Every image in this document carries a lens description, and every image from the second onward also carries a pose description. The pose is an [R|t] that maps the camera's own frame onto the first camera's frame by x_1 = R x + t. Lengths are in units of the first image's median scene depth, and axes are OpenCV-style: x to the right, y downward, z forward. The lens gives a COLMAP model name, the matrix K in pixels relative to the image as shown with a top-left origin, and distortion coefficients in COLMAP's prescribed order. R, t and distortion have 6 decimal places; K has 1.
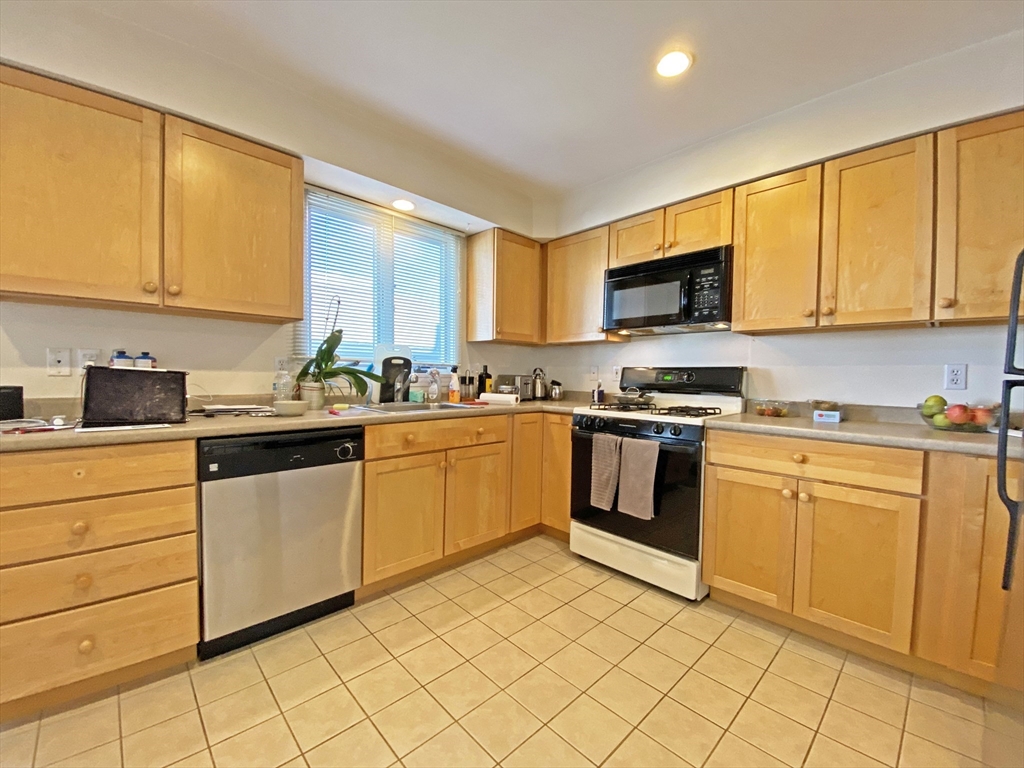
lens RADIAL K [[418.6, 0, 510.8], [0, 418.6, 385.0], [0, 0, 1]] dist [0.016650, -0.000442]
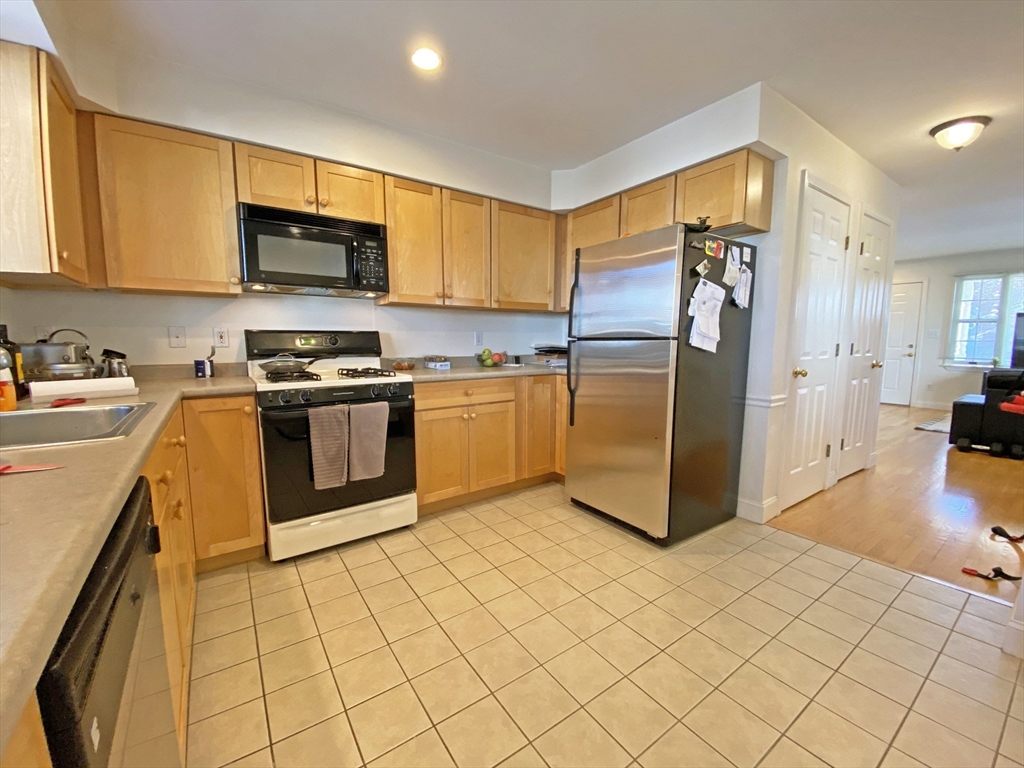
lens RADIAL K [[418.6, 0, 510.7], [0, 418.6, 387.0], [0, 0, 1]] dist [0.016650, -0.000442]
pose [[0.144672, -0.126120, 0.981409, -0.616439], [0.029007, 0.991958, 0.123200, -0.024305], [-0.989054, 0.010644, 0.147167, 0.490556]]
